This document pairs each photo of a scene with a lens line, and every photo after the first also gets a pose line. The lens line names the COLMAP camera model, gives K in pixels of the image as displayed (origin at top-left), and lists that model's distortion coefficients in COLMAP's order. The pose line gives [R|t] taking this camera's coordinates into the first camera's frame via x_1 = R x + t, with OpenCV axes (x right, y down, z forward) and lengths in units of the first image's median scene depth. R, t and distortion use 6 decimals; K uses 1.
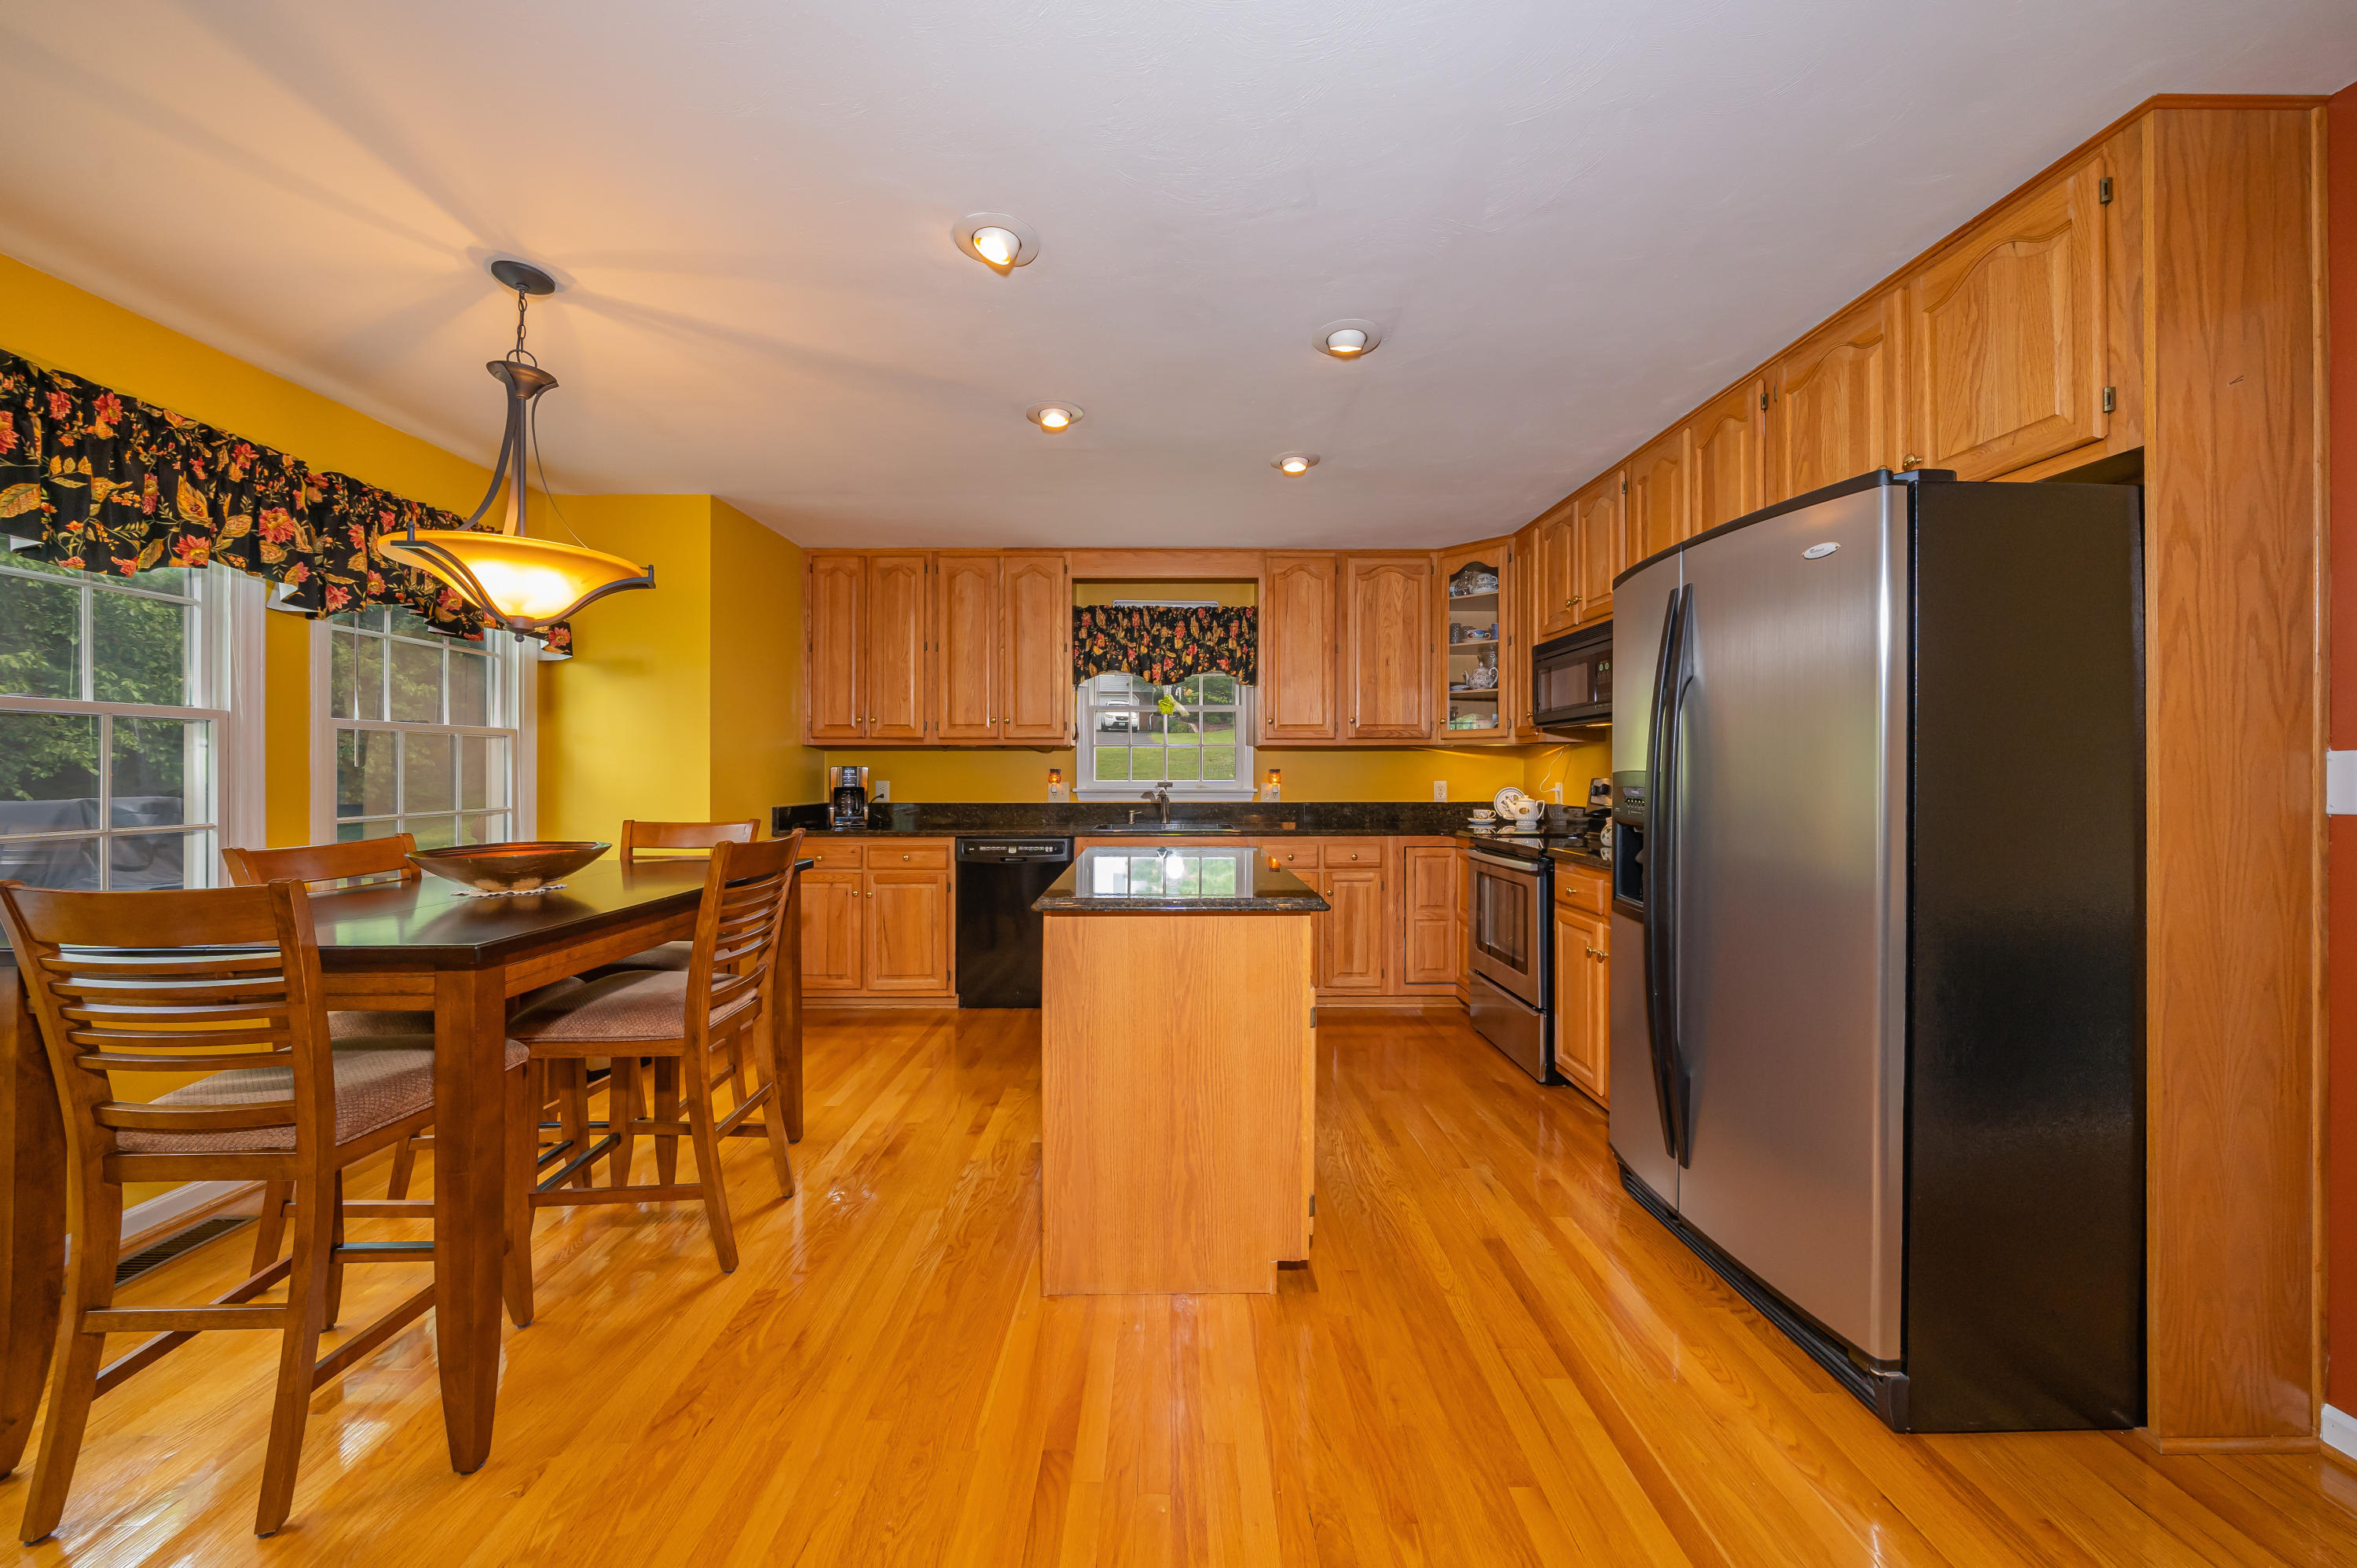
lens RADIAL K [[818.5, 0, 1176.1], [0, 818.5, 768.6], [0, 0, 1]] dist [-0.008033, -0.000026]
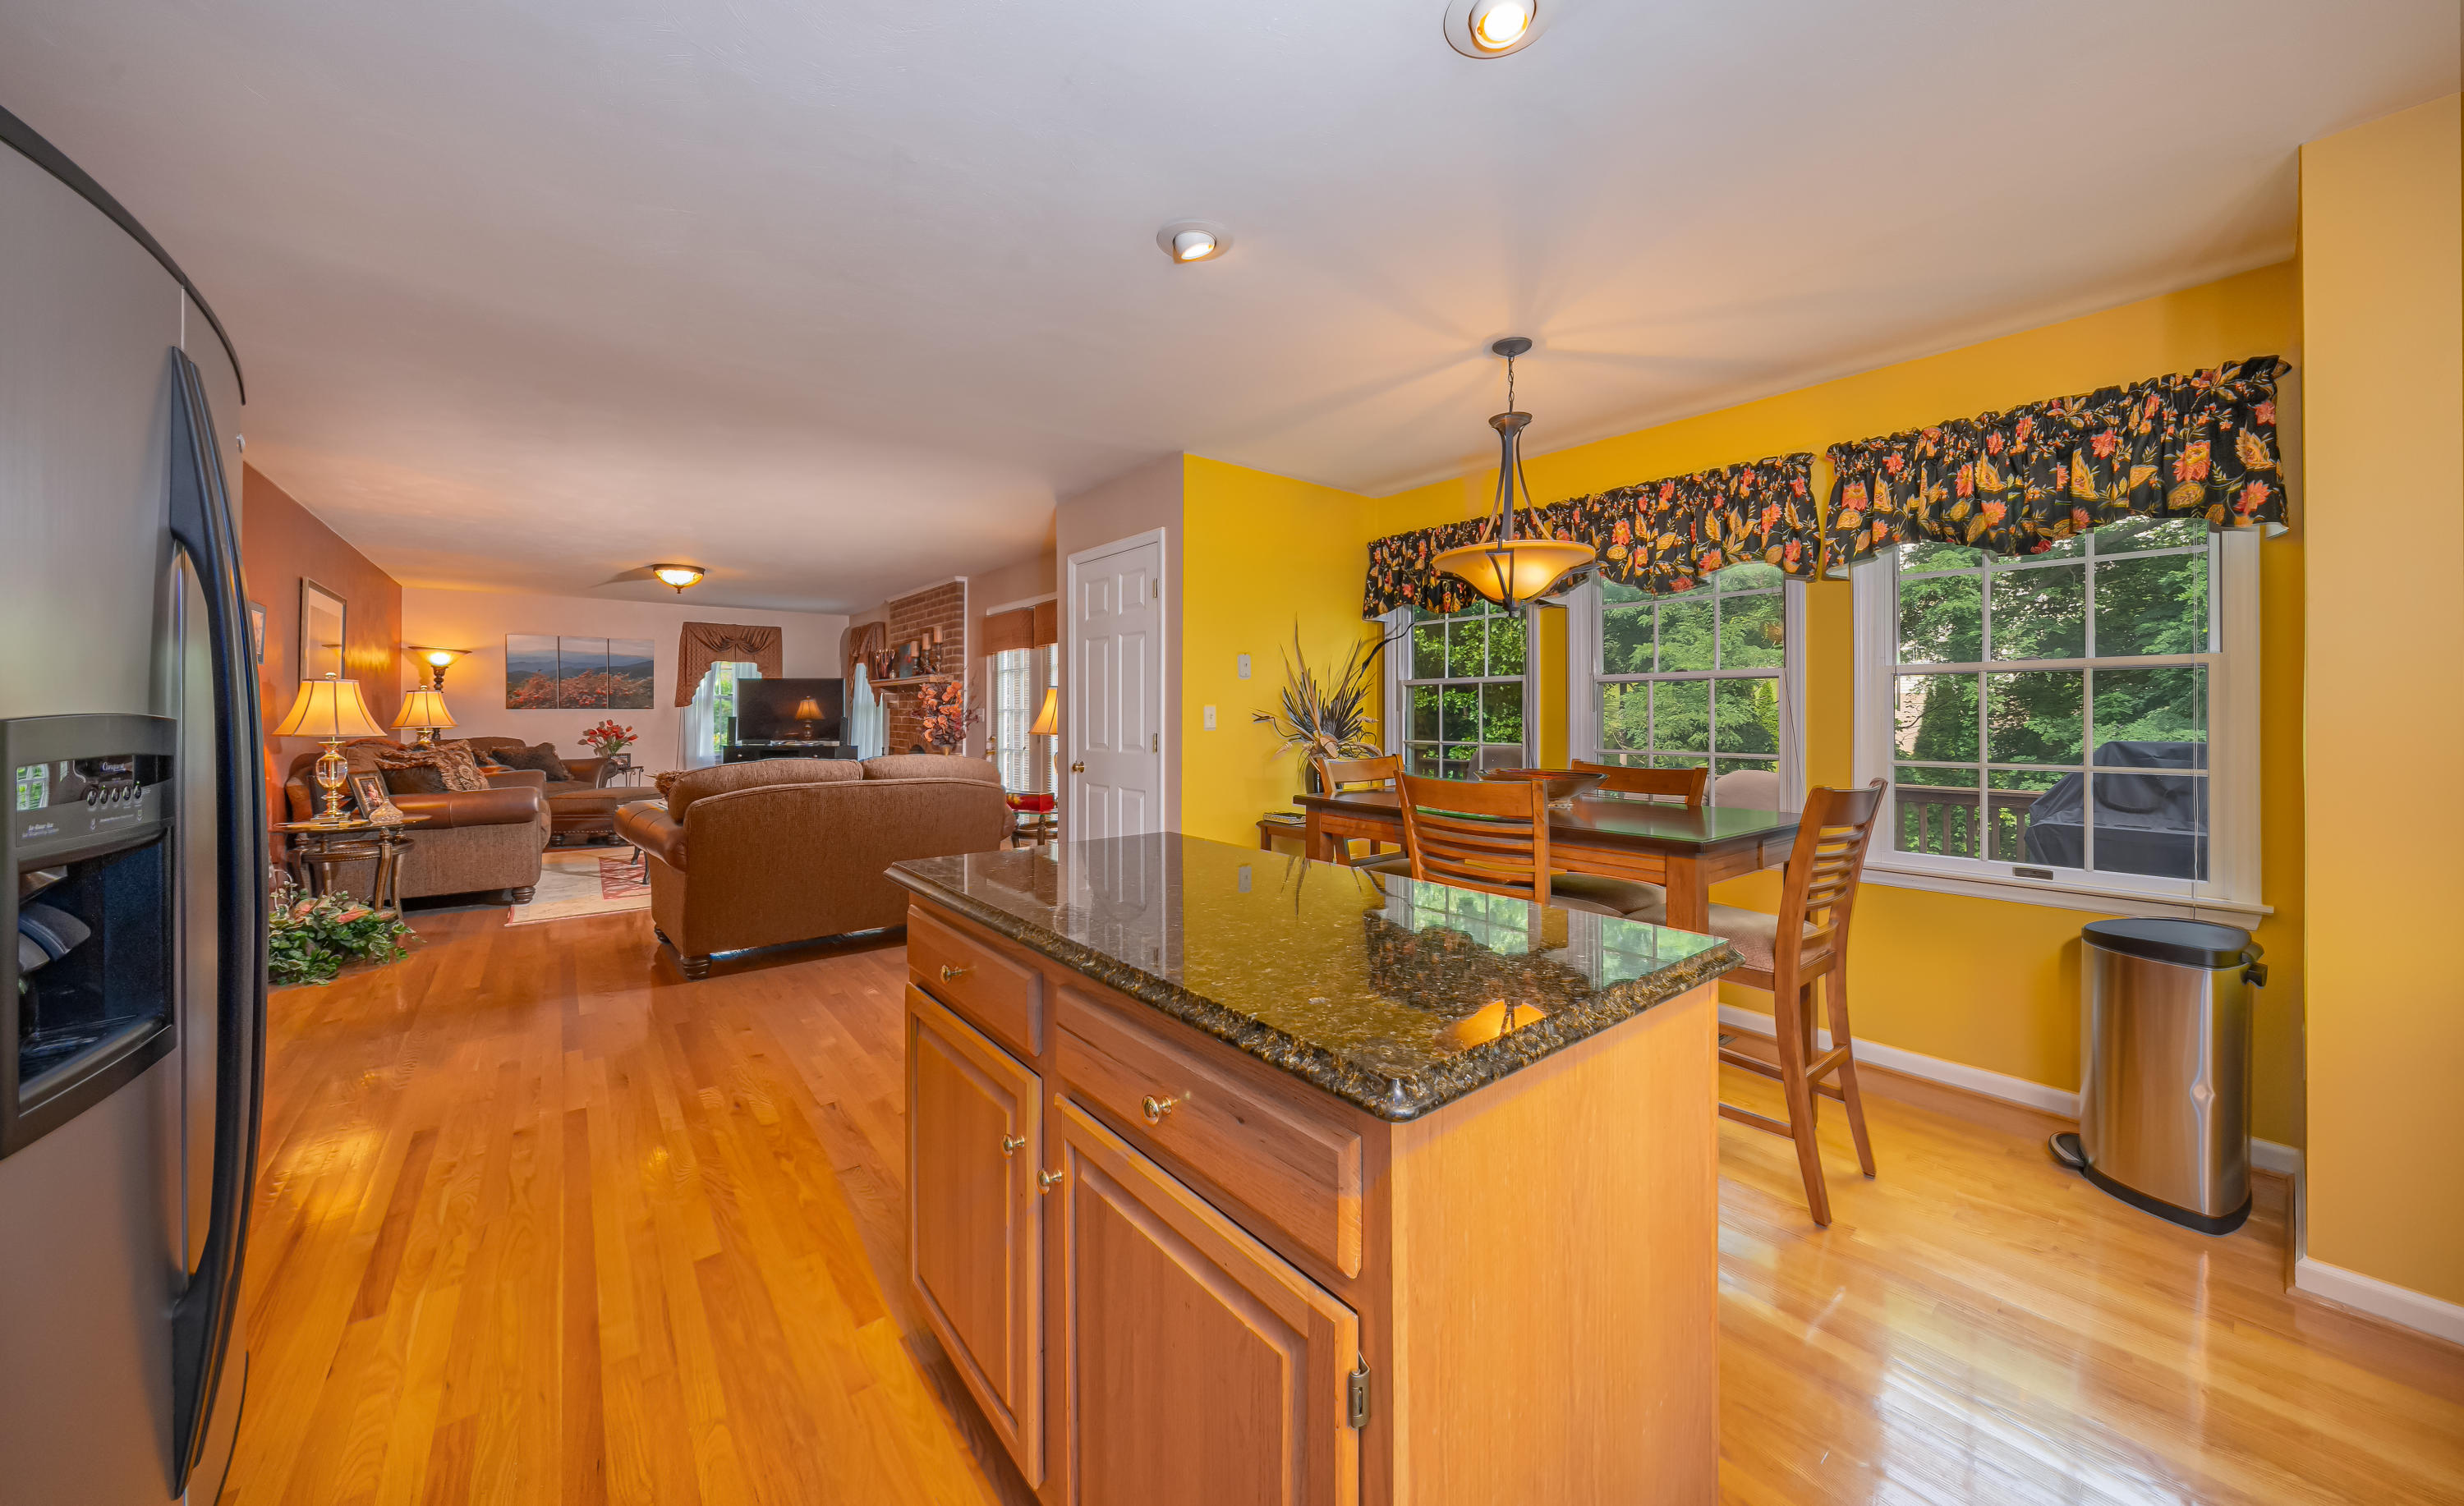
lens RADIAL K [[825.5, 0, 1245.6], [0, 825.5, 711.2], [0, 0, 1]] dist [-0.003014, -0.000141]
pose [[-0.772032, -0.002505, -0.635578, 0.186489], [-0.002342, 0.999997, -0.001097, 0.000956], [0.635579, 0.000642, -0.772036, 0.844415]]
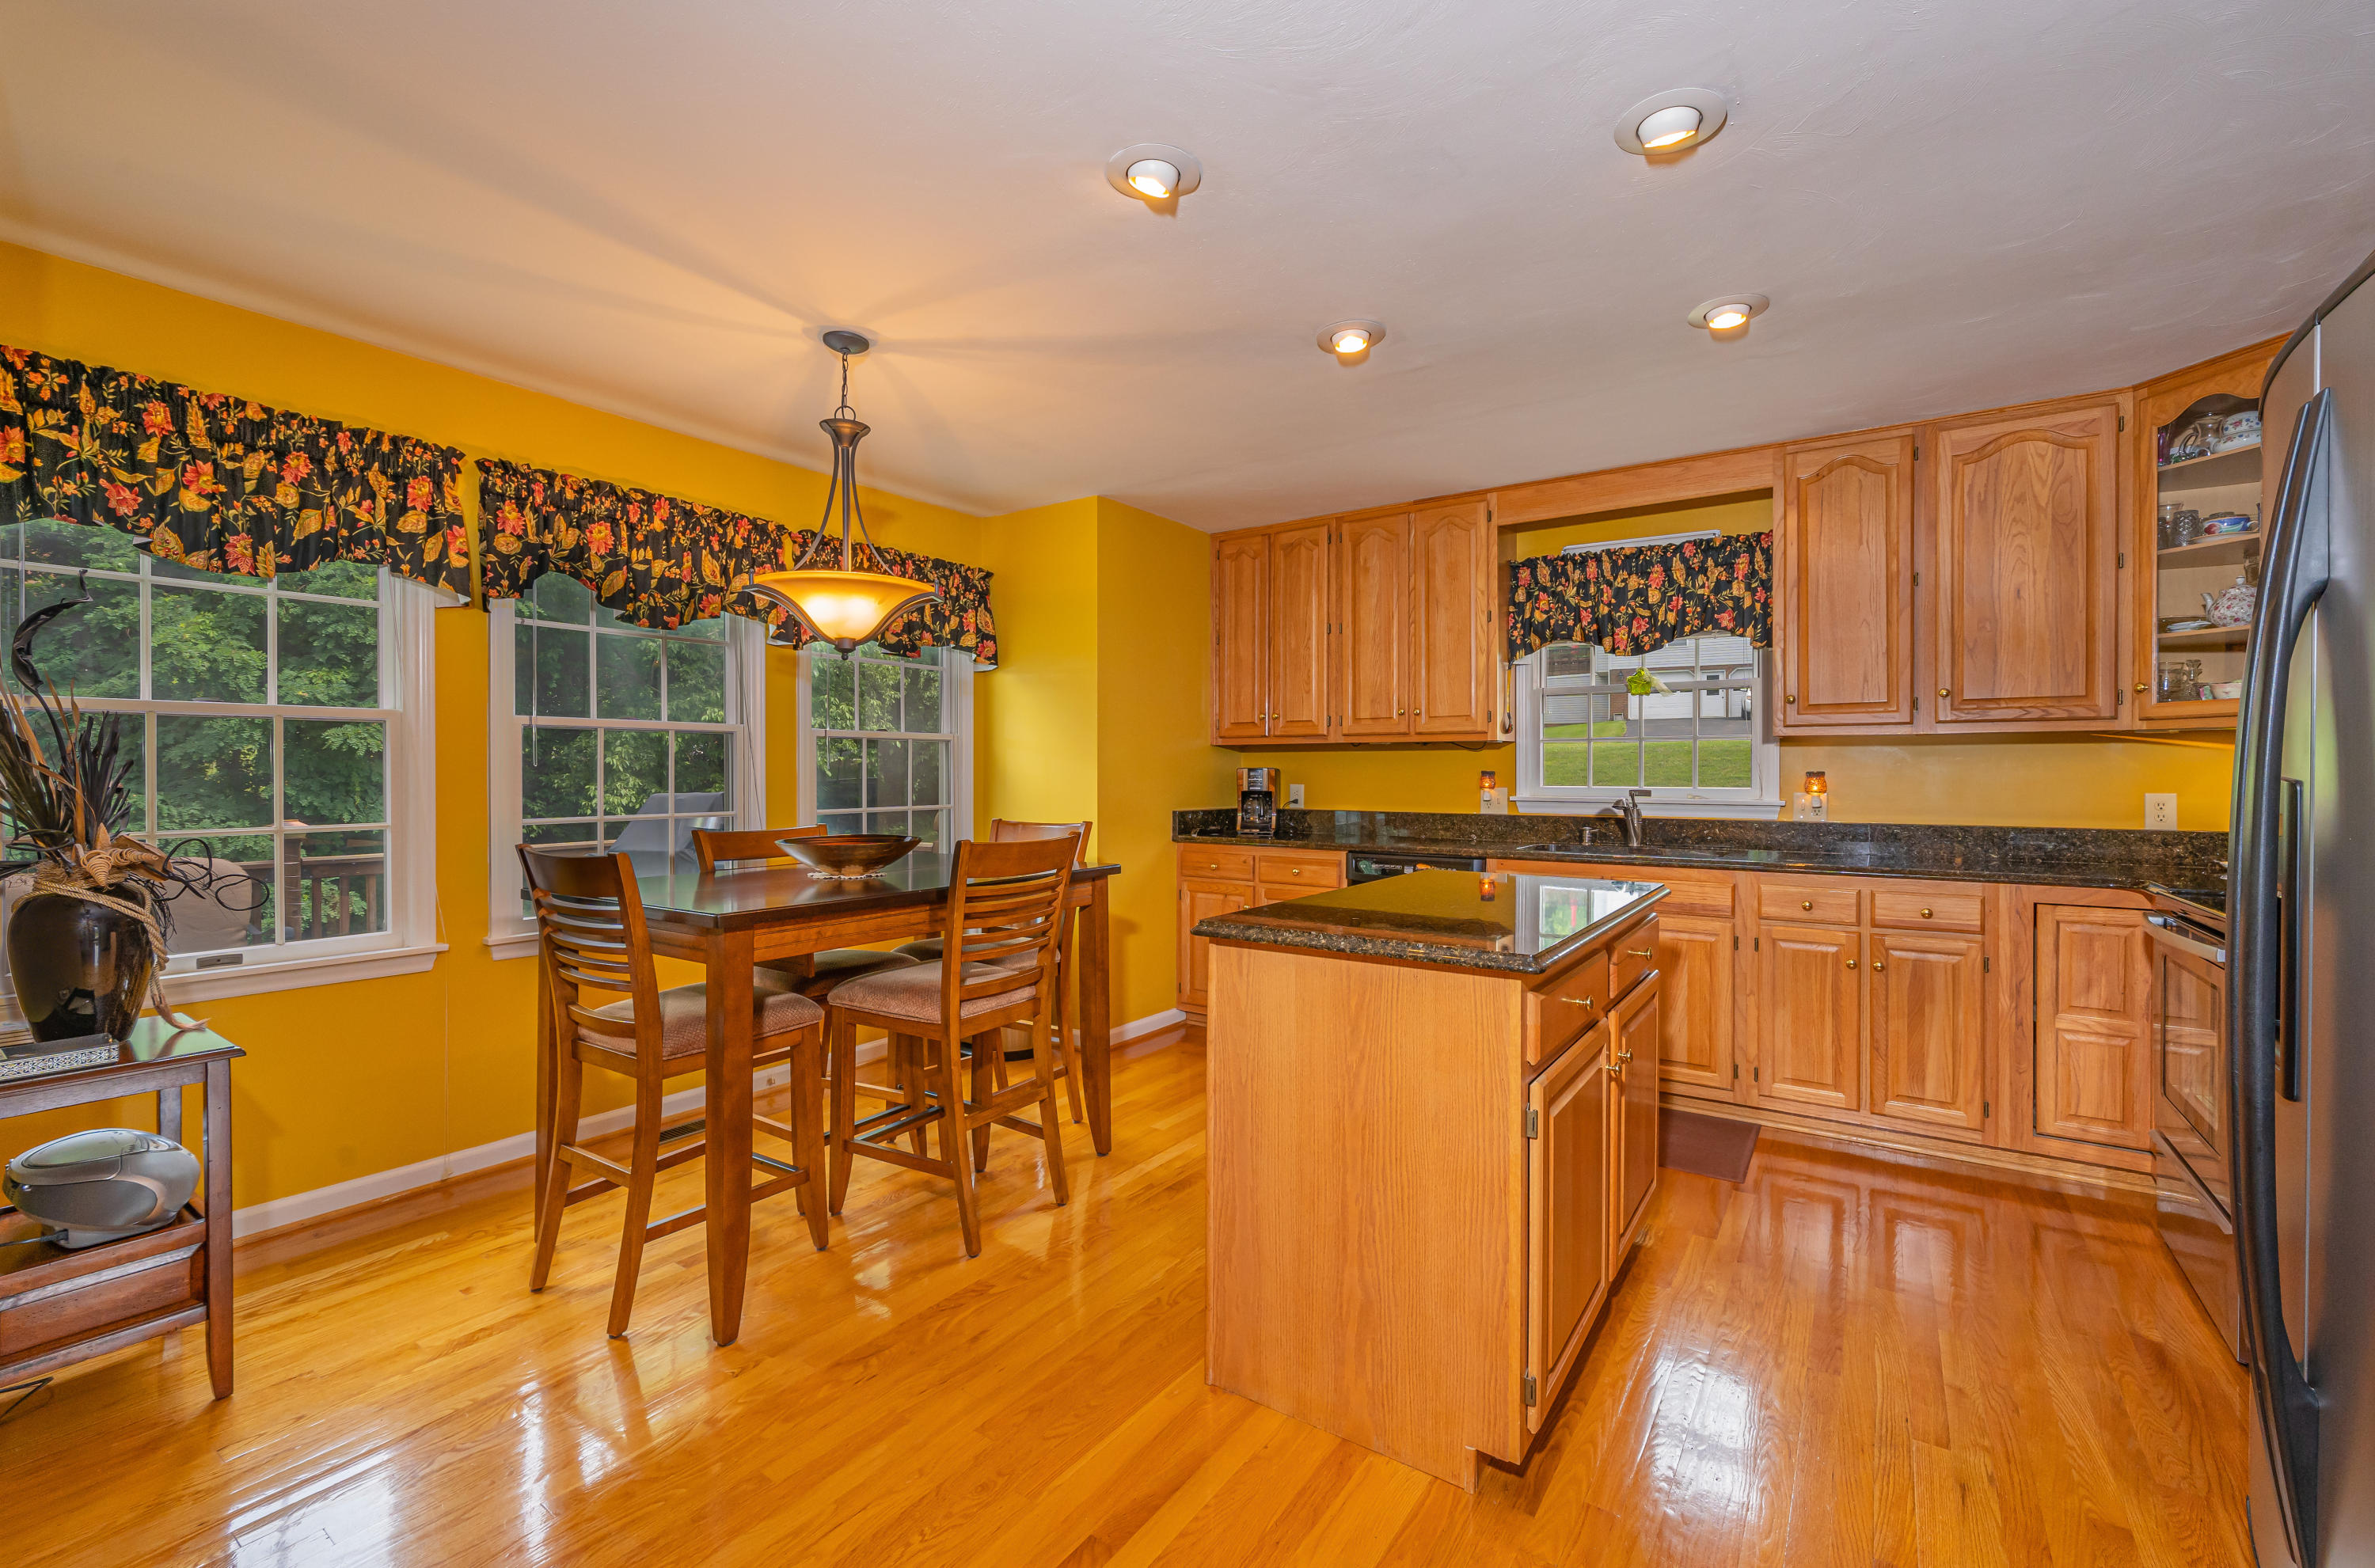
lens RADIAL K [[993.4, 0, 1189.2], [0, 993.4, 776.7], [0, 0, 1]] dist [-0.001882, 0.000255]
pose [[0.818762, 0.004849, -0.574112, 0.190374], [-0.000940, 0.999974, 0.007105, -0.000737], [0.574132, -0.005278, 0.818746, 0.060286]]
